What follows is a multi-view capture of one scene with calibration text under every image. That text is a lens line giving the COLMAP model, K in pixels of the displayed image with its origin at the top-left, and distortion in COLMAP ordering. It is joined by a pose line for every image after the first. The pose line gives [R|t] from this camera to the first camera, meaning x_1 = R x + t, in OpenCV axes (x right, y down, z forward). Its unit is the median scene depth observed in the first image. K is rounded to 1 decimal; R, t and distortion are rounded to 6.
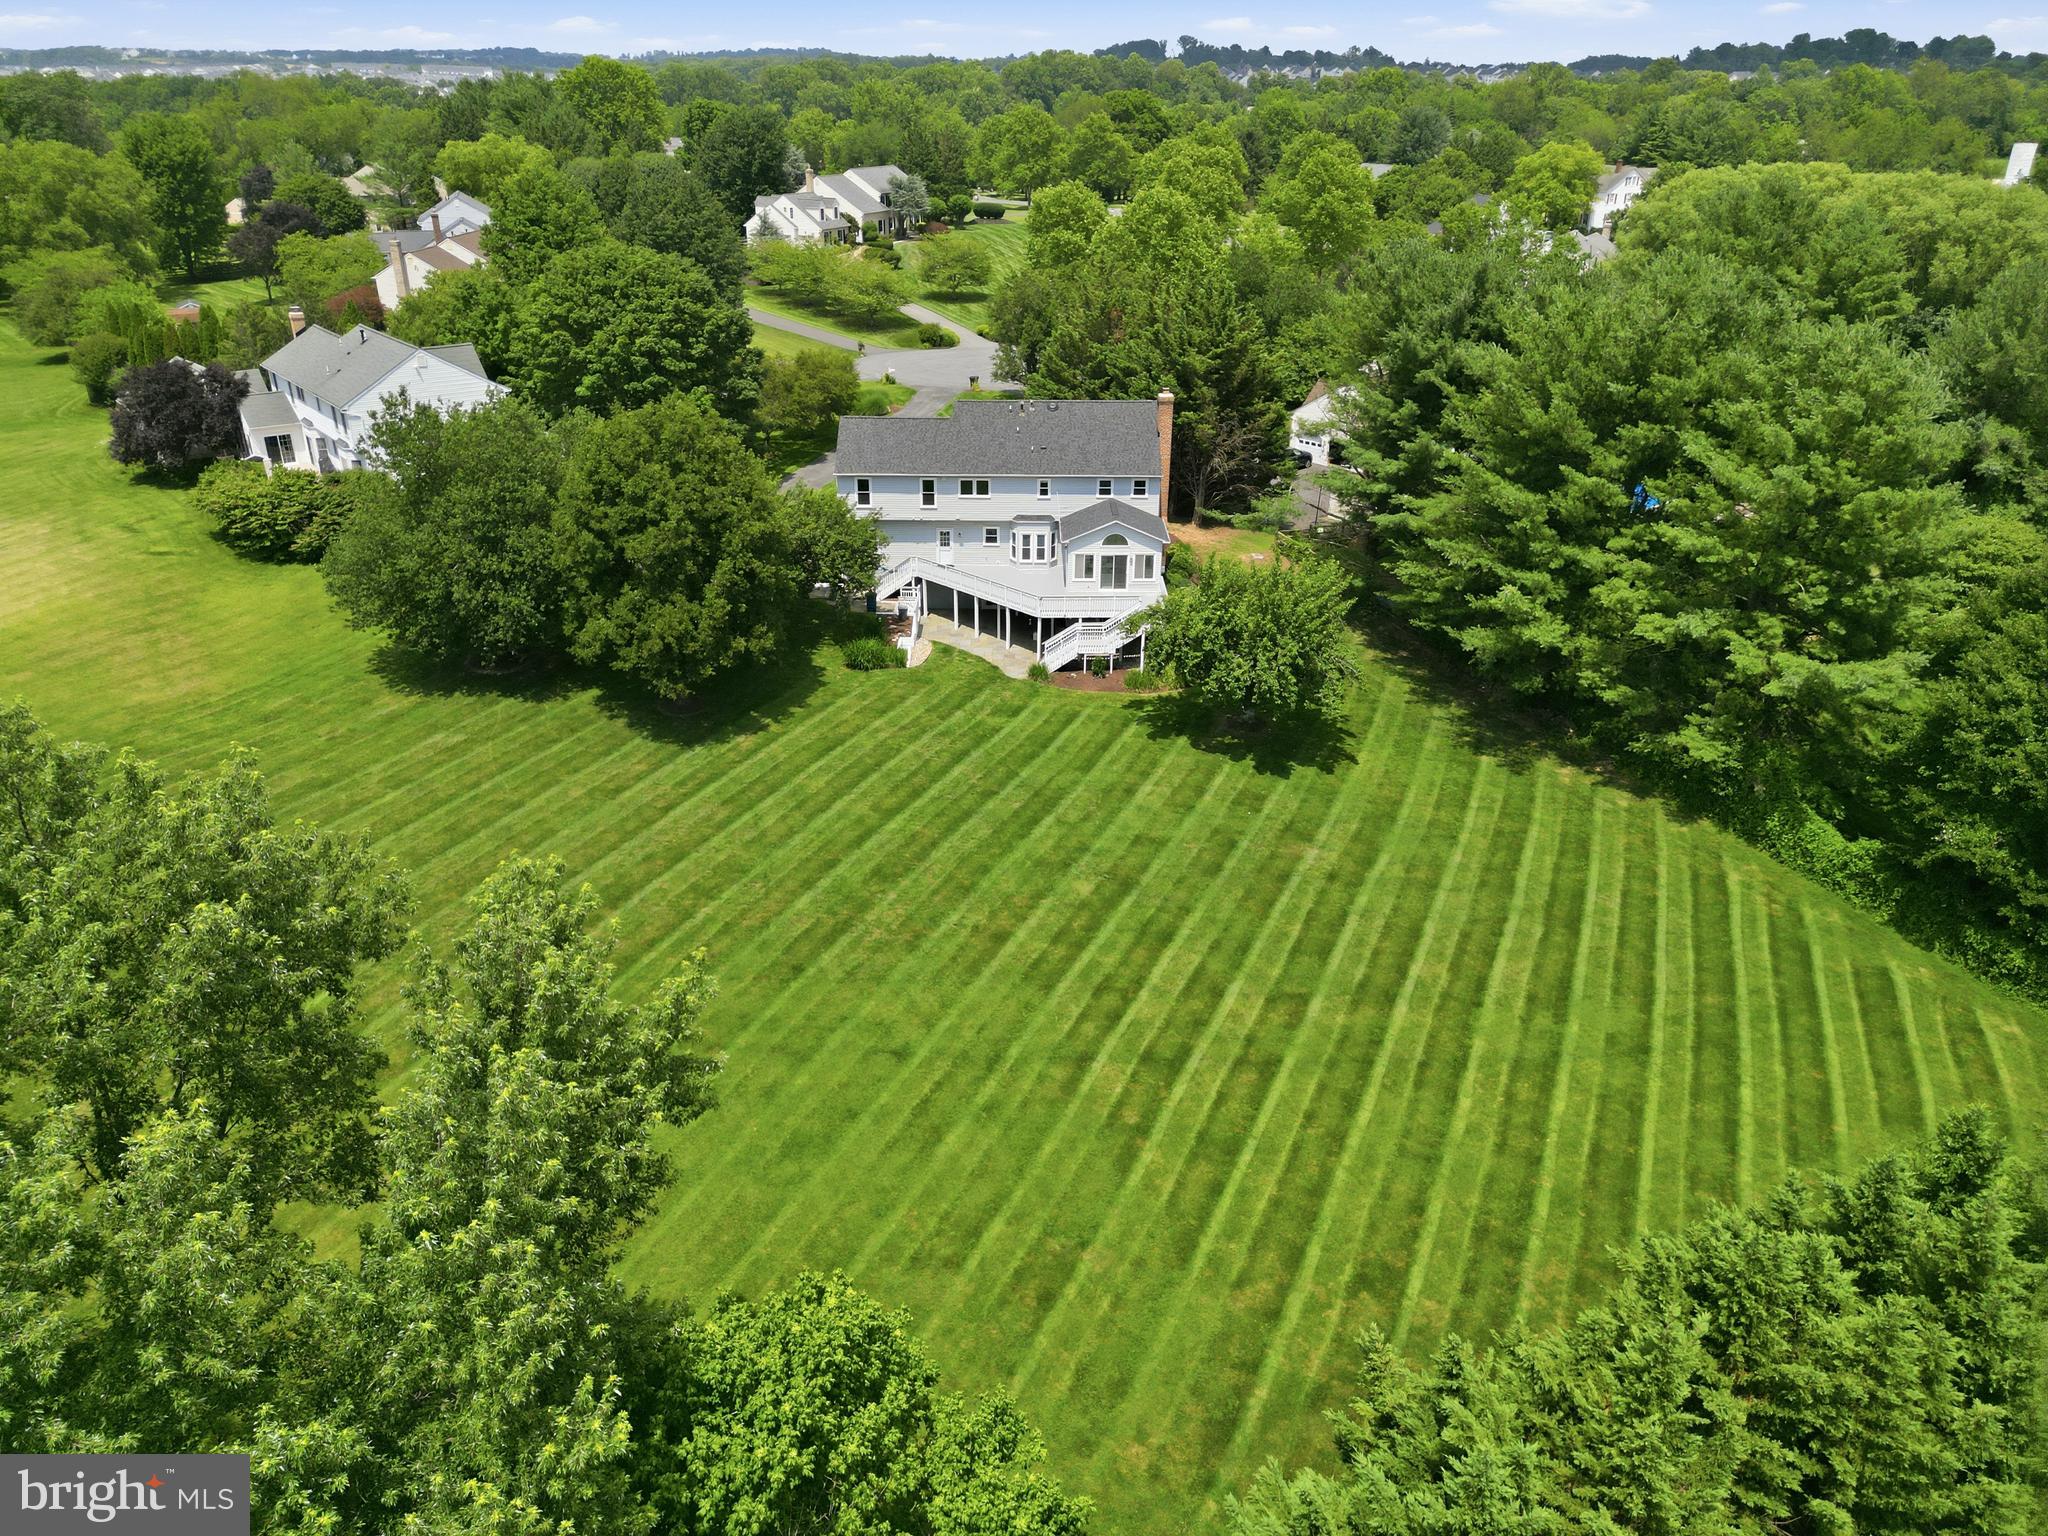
lens RADIAL K [[1432.5, 0, 1014.2], [0, 1432.5, 766.2], [0, 0, 1]] dist [0.069984, -0.069162]
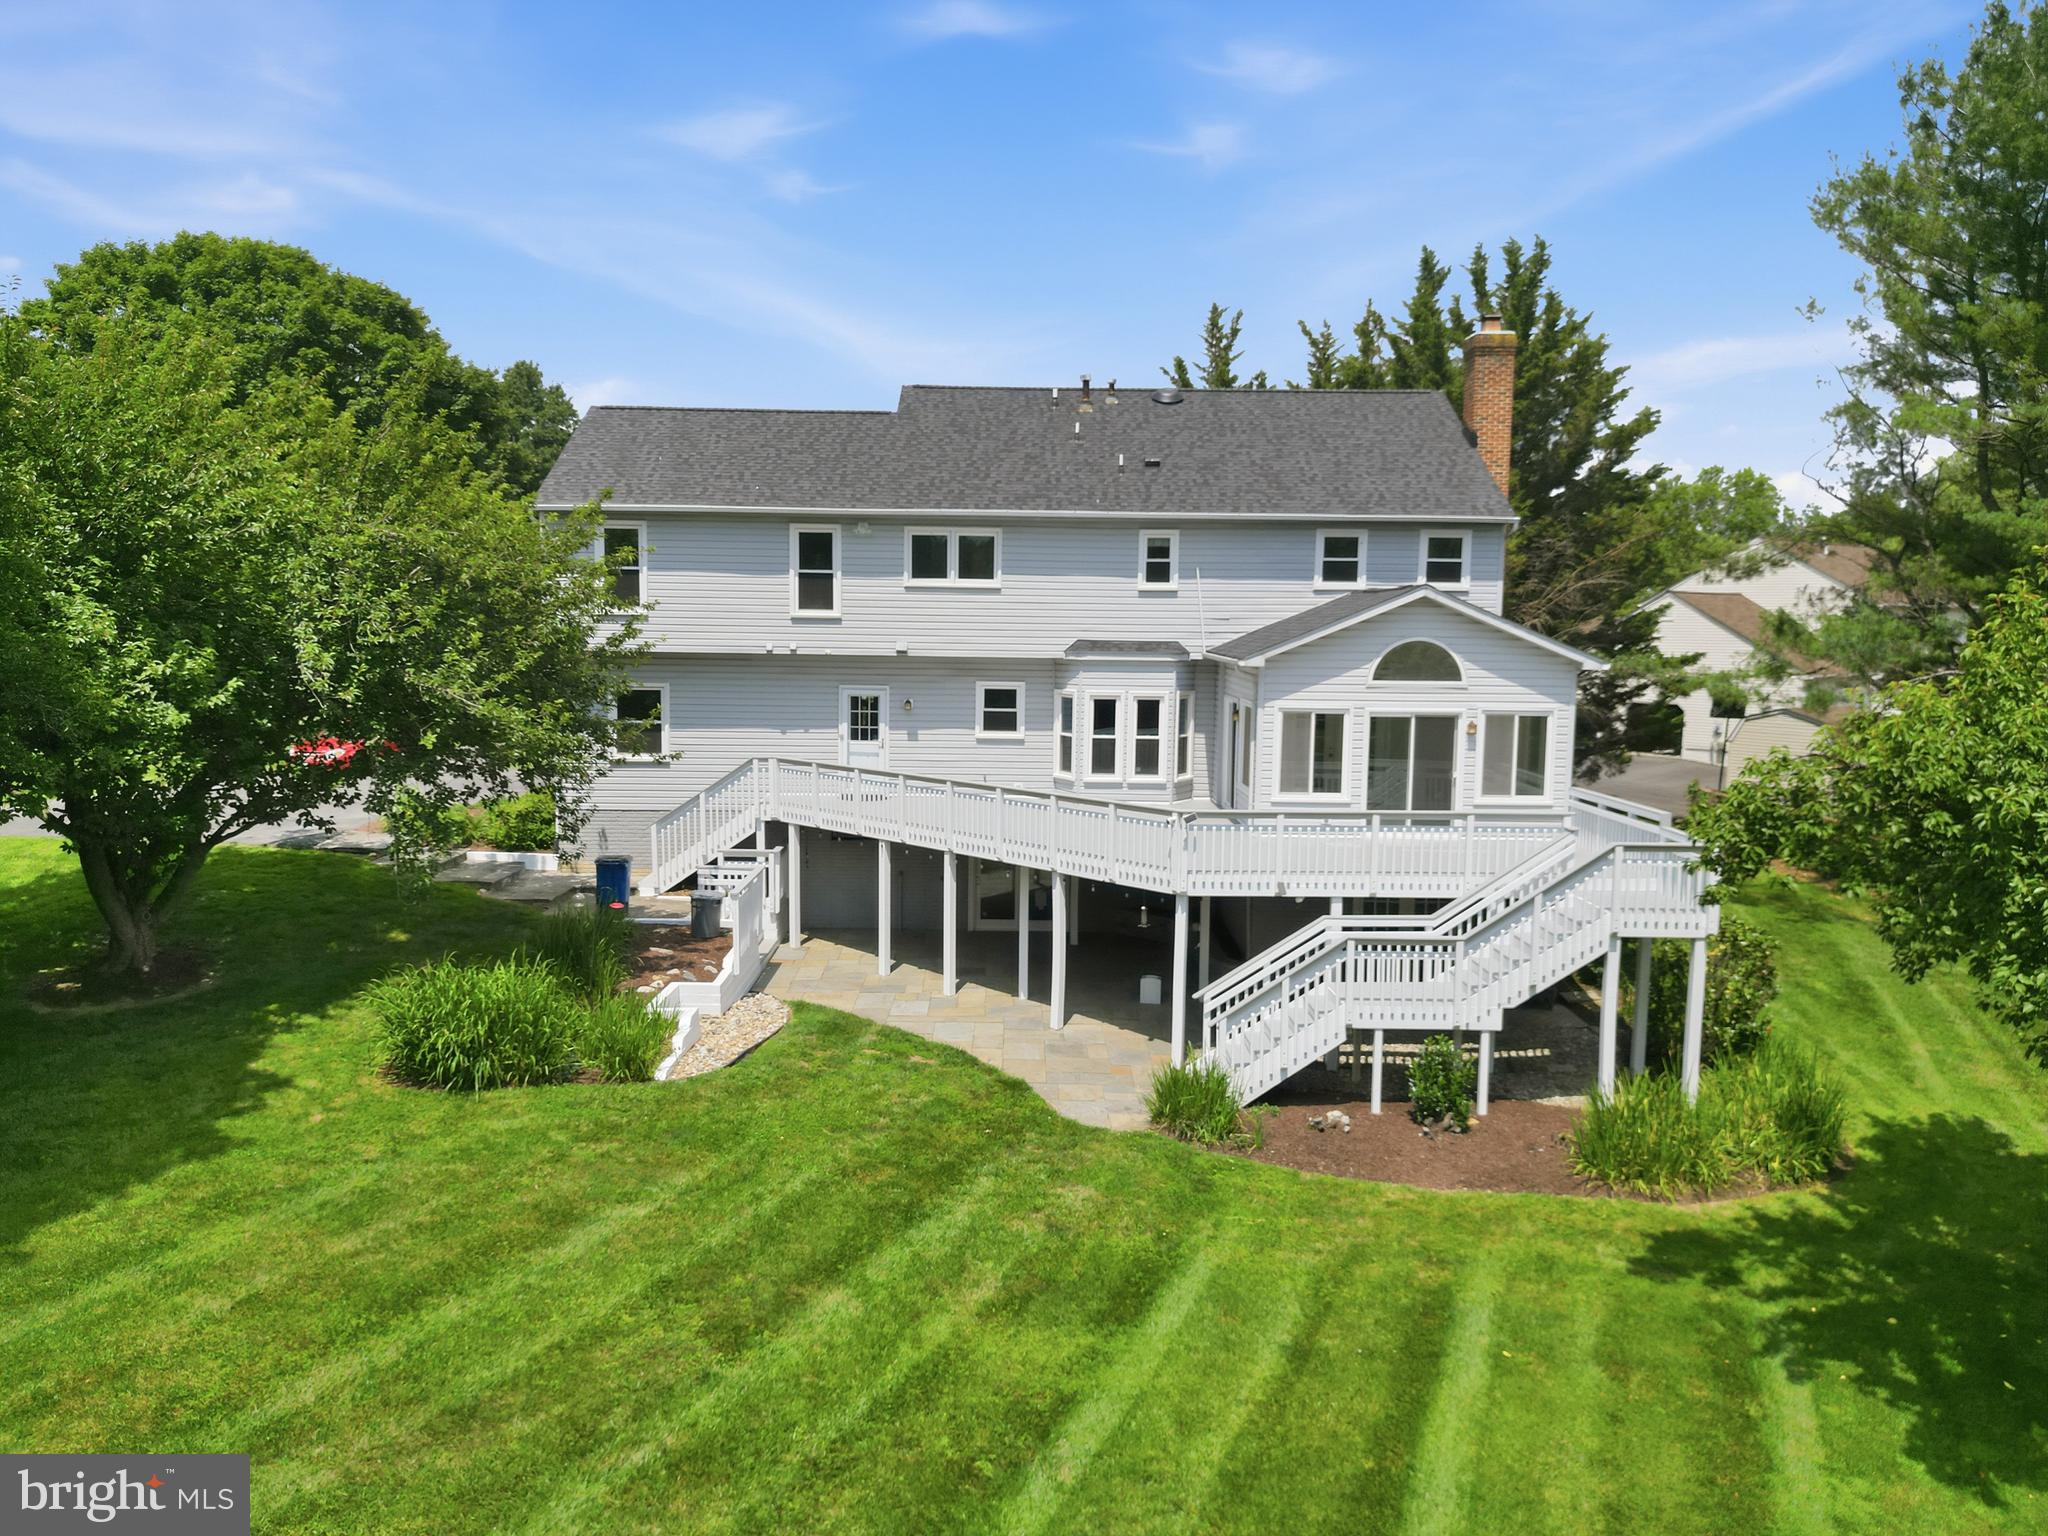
lens RADIAL K [[1432.5, 0, 1014.2], [0, 1432.5, 766.2], [0, 0, 1]] dist [0.069984, -0.069162]
pose [[0.999963, 0.008187, 0.002694, -0.014080], [-0.006816, 0.942460, -0.334249, -0.035982], [-0.005275, 0.334219, 0.942481, 0.718281]]
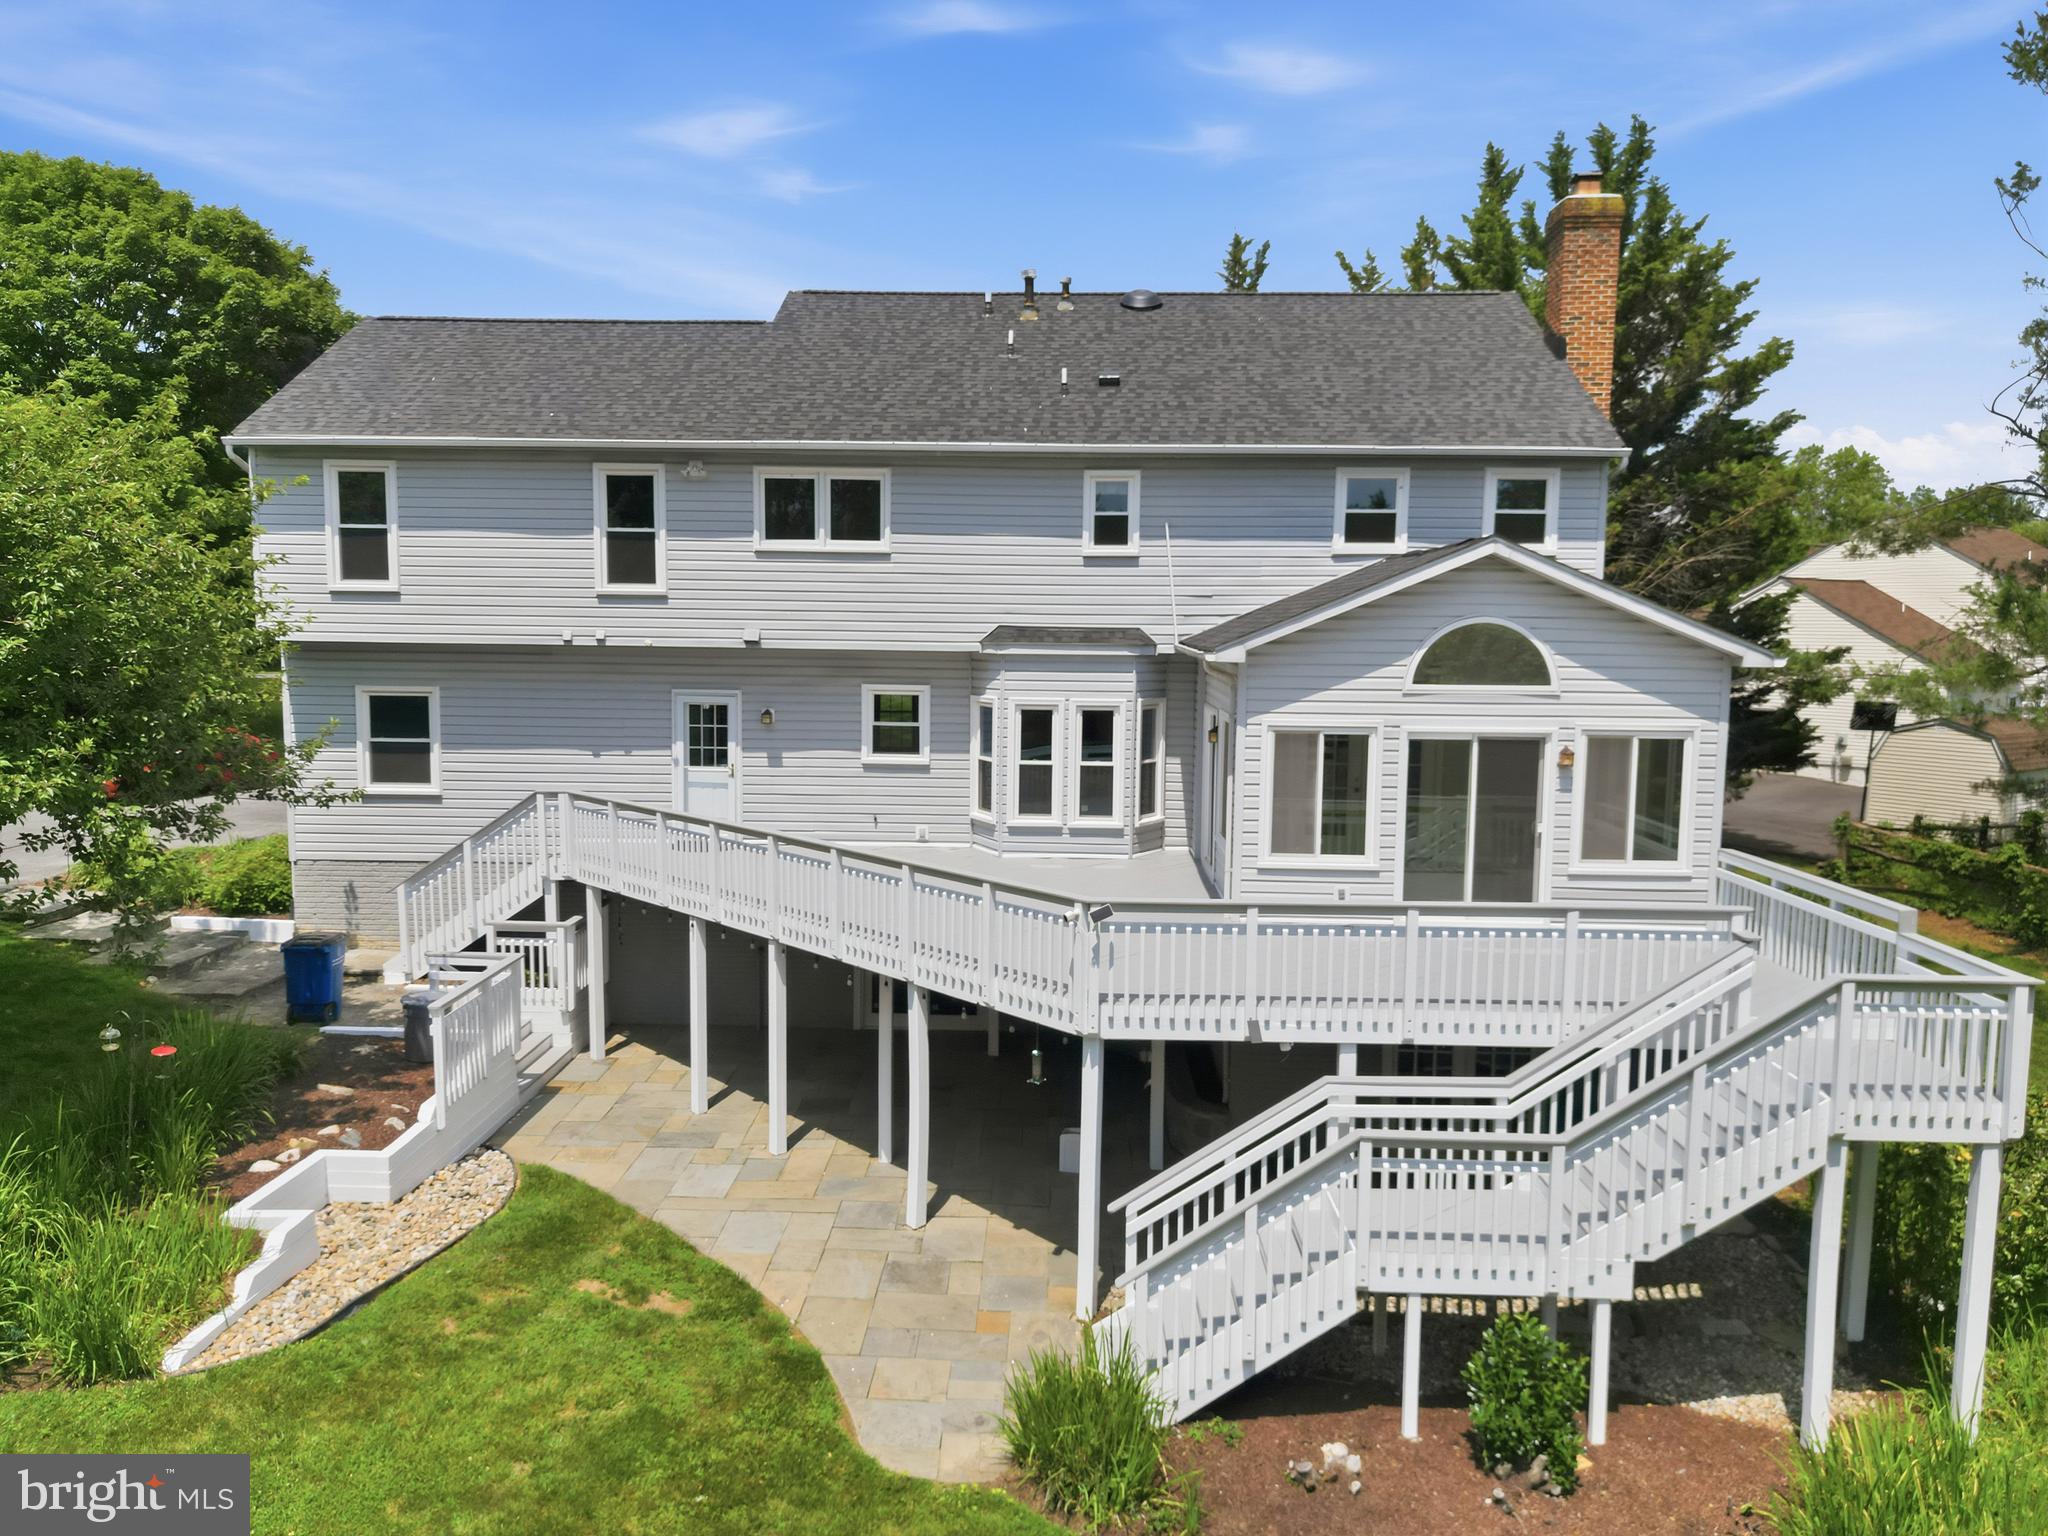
lens RADIAL K [[1440.6, 0, 1015.6], [0, 1440.6, 764.2], [0, 0, 1]] dist [0.035639, -0.002801]
pose [[0.999353, 0.010644, -0.034357, 0.013795], [-0.021590, 0.941502, -0.336314, -0.075523], [0.028767, 0.336838, 0.941123, 0.810451]]
